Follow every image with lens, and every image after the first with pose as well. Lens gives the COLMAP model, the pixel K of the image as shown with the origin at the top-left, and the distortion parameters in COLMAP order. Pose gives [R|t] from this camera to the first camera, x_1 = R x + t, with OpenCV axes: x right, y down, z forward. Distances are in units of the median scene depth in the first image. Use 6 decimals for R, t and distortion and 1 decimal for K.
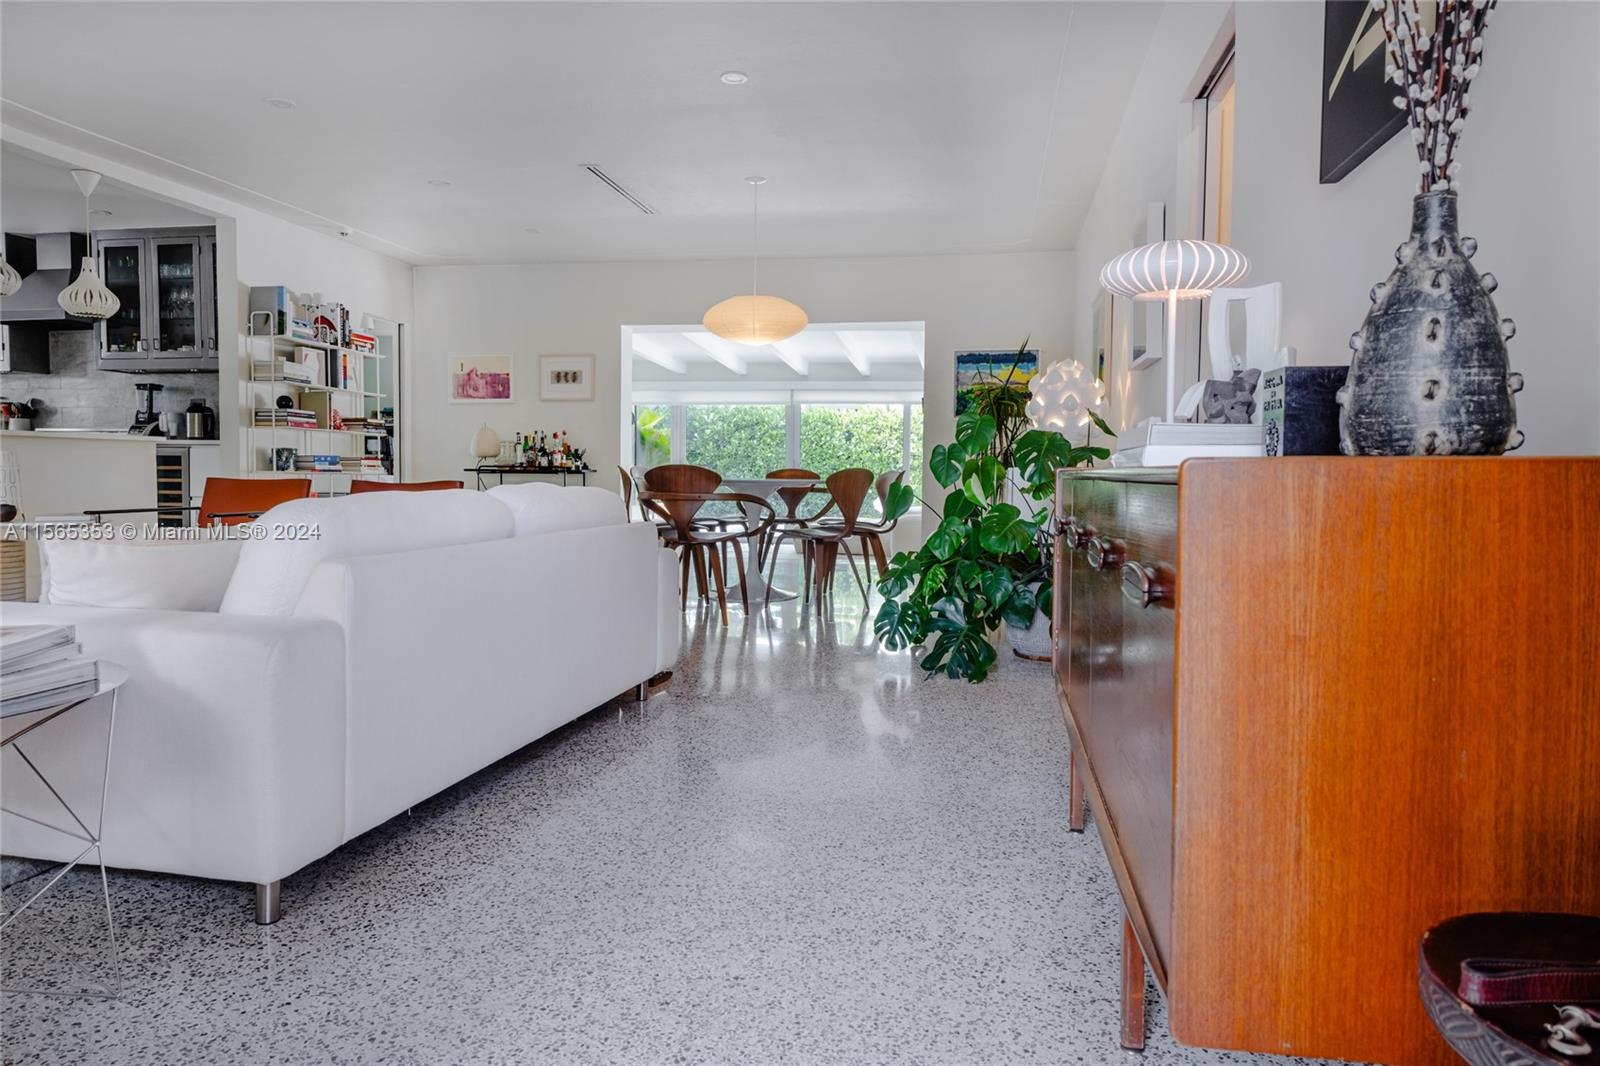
lens RADIAL K [[1085.0, 0, 804.9], [0, 1085.0, 528.6], [0, 0, 1]] dist [0.002608, 0.006280]
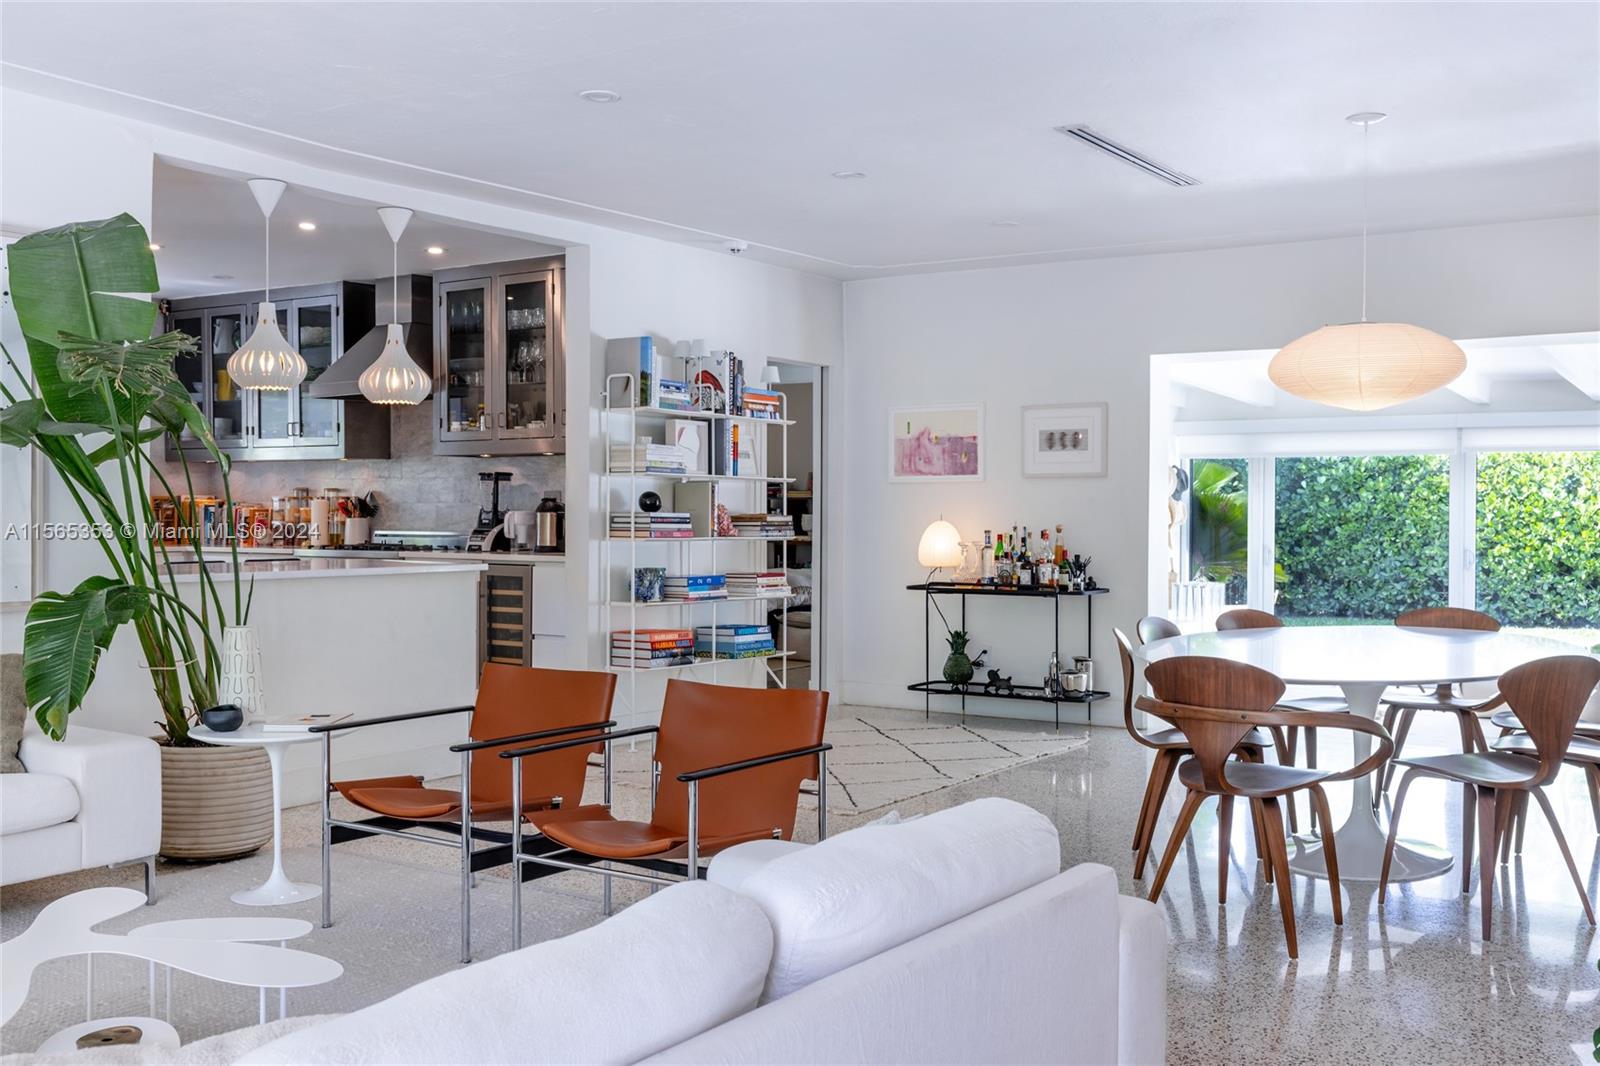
lens RADIAL K [[1600.9, 0, 792.4], [0, 1600.9, 522.0], [0, 0, 1]] dist [0.008499, 0.000000]
pose [[0.914540, -0.005179, -0.404463, 0.014132], [-0.014096, 0.998903, -0.044665, -0.054910], [0.404250, 0.046550, 0.913463, 0.100717]]
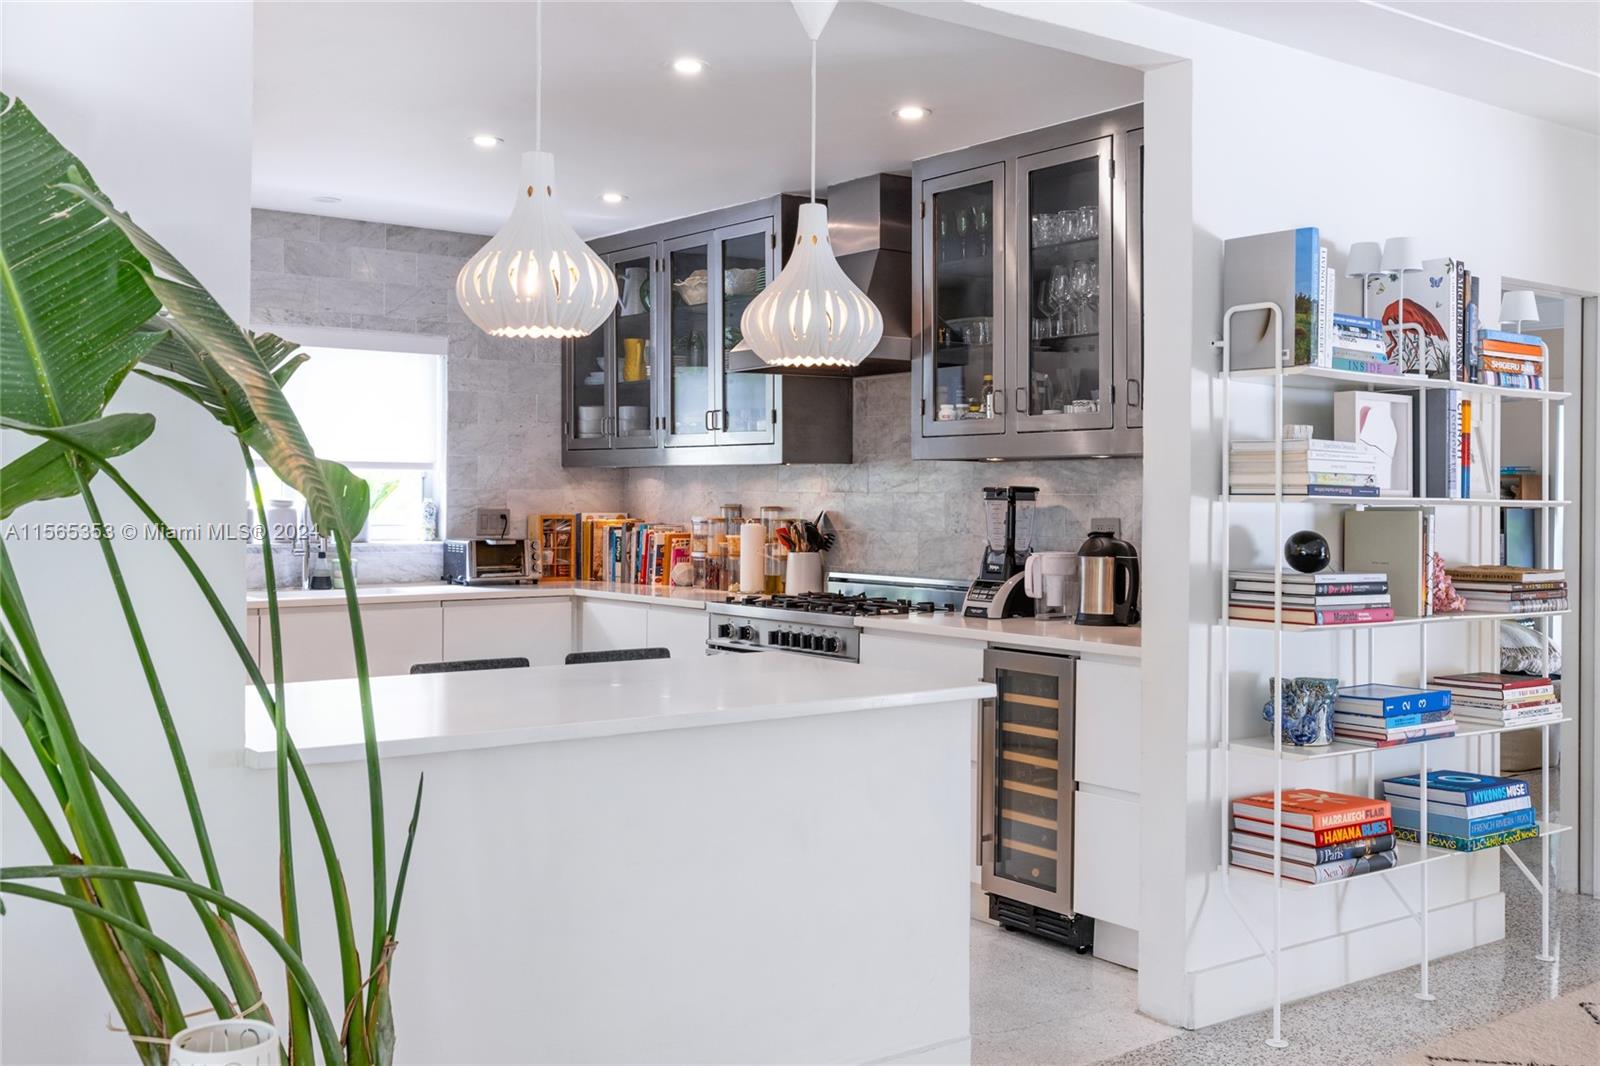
lens RADIAL K [[1600.9, 0, 791.0], [0, 1600.9, 490.4], [0, 0, 1]] dist [0.008499, 0.000000]
pose [[0.742552, -0.009686, -0.669719, -0.234324], [-0.032359, 0.998209, -0.050315, -0.096609], [0.669007, 0.059033, 0.740908, 0.460309]]
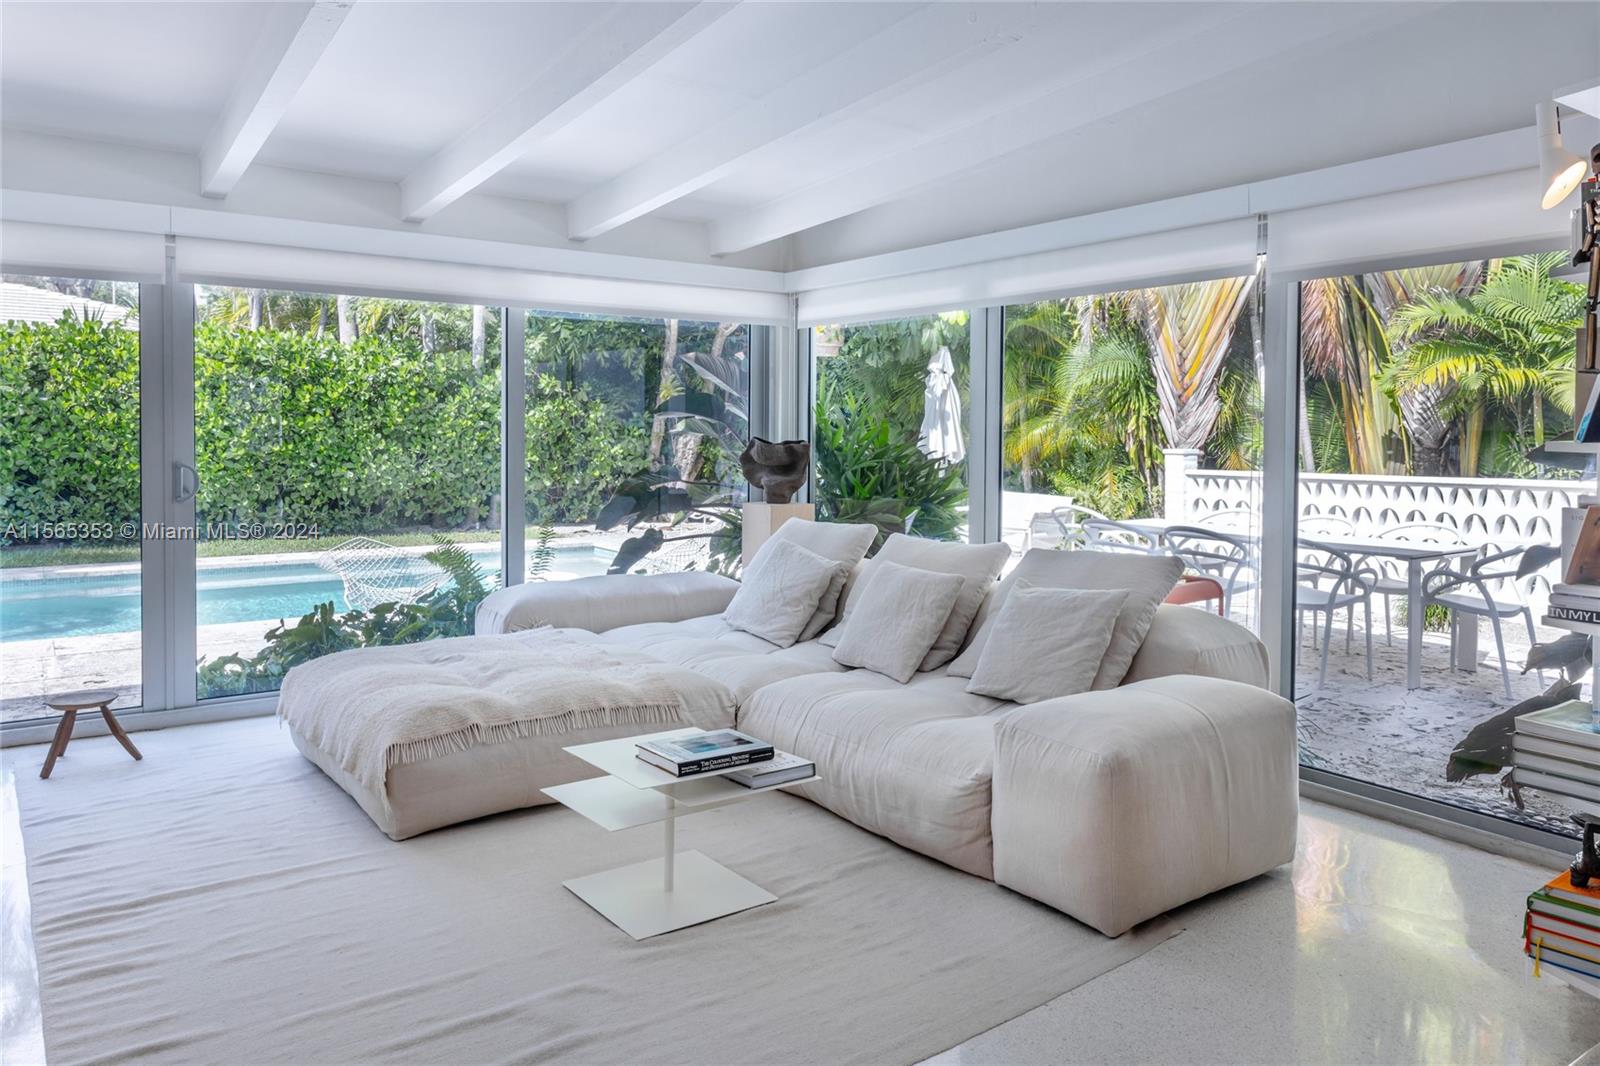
lens RADIAL K [[1085.0, 0, 839.7], [0, 1085.0, 447.4], [0, 0, 1]] dist [0.002608, 0.006280]
pose [[0.690195, -0.019757, 0.723353, -0.177482], [0.037729, 0.999250, -0.008708, -0.095538], [-0.722639, 0.033302, 0.690423, 1.080574]]
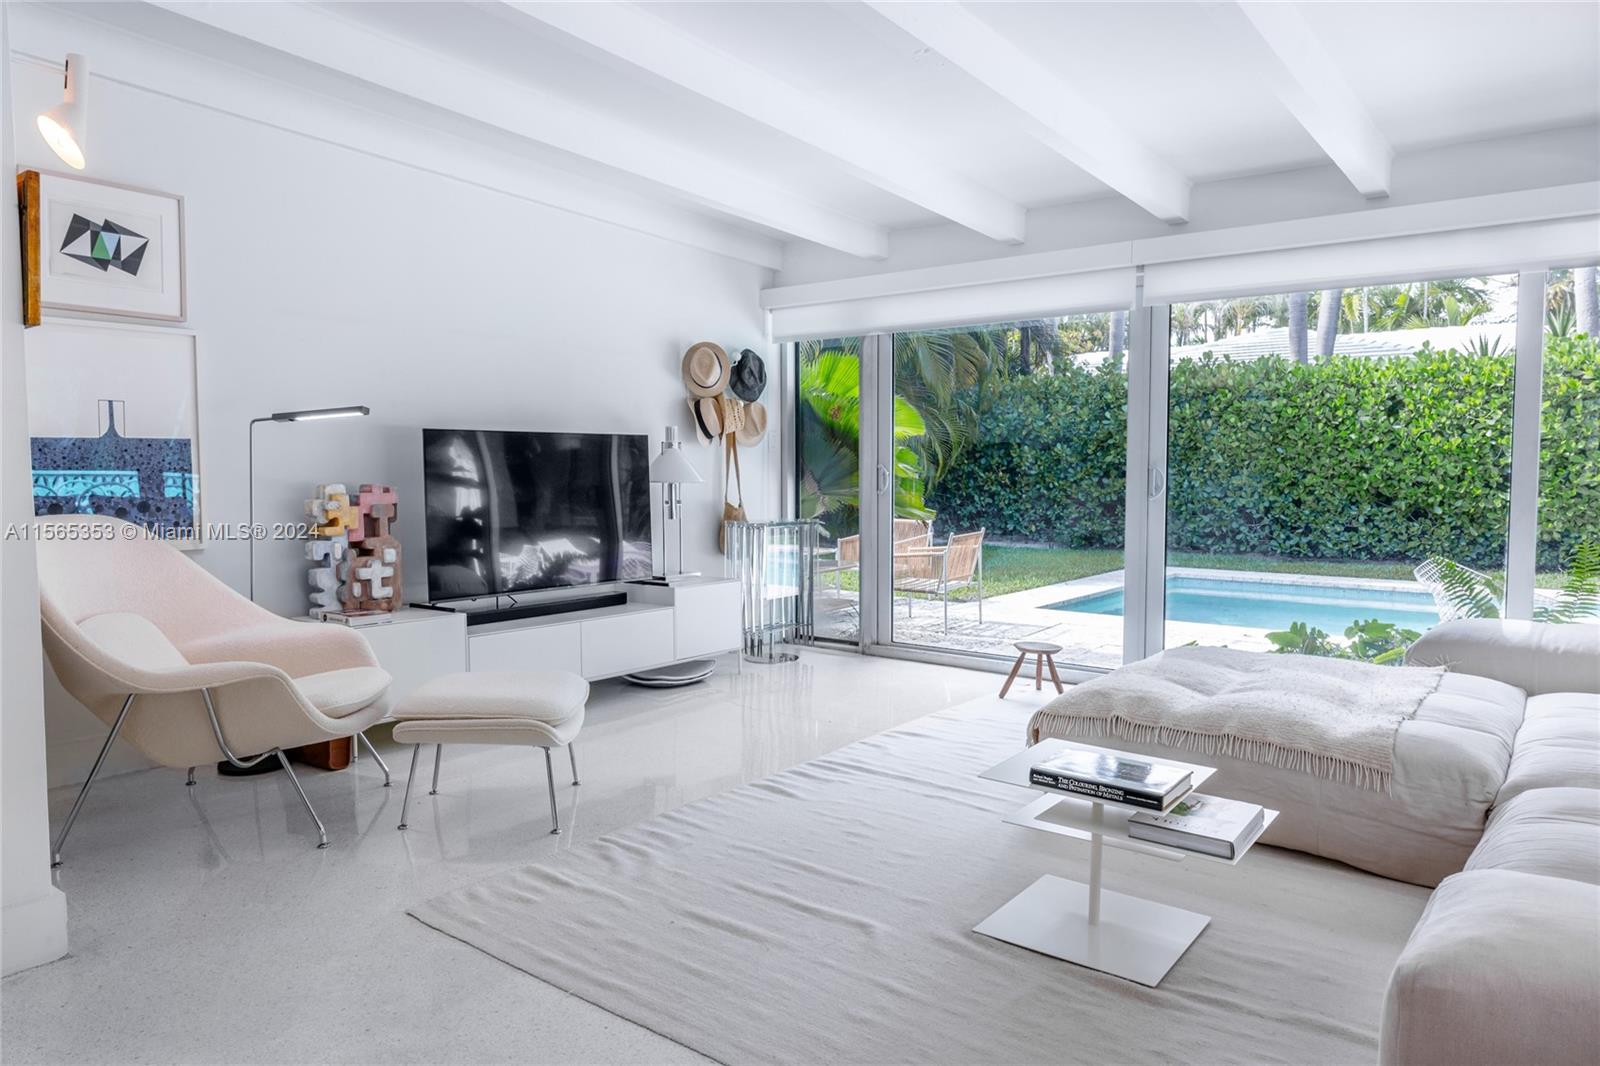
lens RADIAL K [[1085.0, 0, 798.4], [0, 1085.0, 524.1], [0, 0, 1]] dist [0.002608, 0.006280]
pose [[0.880872, 0.011193, -0.473222, 0.097445], [-0.010142, 0.999937, 0.004772, -0.072897], [0.473246, 0.000596, 0.880930, 1.055891]]
